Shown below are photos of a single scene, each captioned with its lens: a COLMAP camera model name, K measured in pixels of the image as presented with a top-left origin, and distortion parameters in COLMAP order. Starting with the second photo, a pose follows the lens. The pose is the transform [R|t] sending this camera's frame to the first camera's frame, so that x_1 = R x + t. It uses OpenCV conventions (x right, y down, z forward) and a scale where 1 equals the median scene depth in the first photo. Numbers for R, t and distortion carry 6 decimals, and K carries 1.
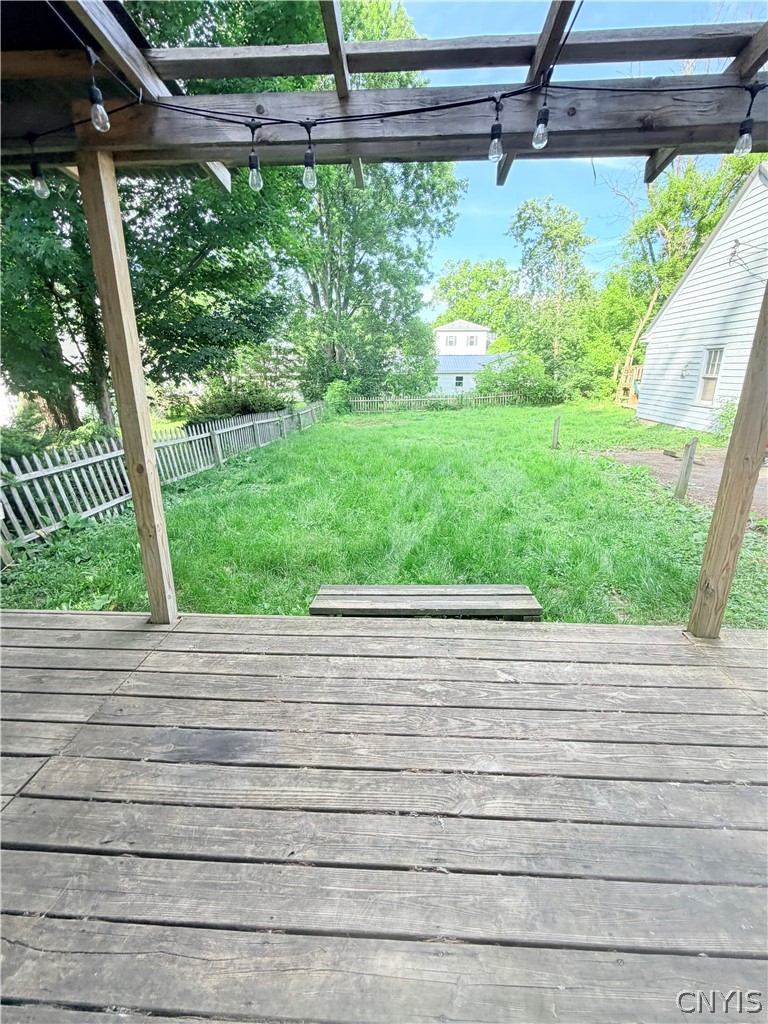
lens RADIAL K [[454.3, 0, 382.7], [0, 454.3, 516.6], [0, 0, 1]] dist [0.002600, 0.000066]
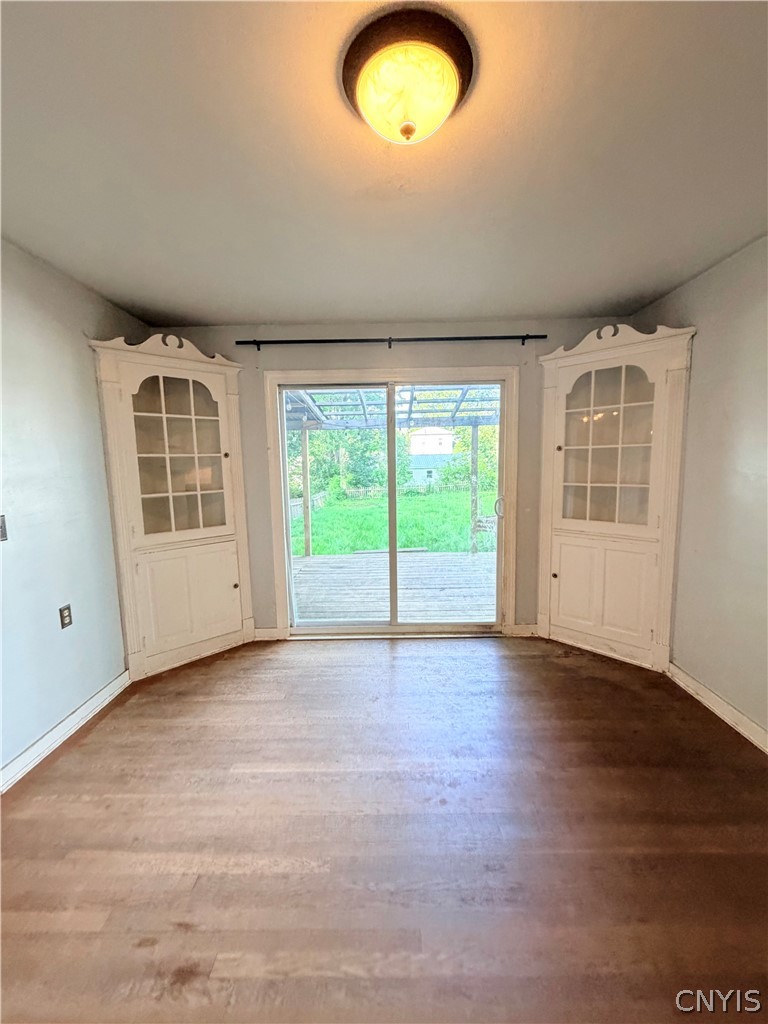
lens RADIAL K [[411.5, 0, 384.3], [0, 411.5, 512.3], [0, 0, 1]] dist [0.001303, 0.000393]
pose [[0.998982, -0.027469, 0.035778, -0.012115], [0.033970, 0.979997, -0.196093, 0.119835], [-0.029676, 0.197109, 0.979932, -0.438301]]
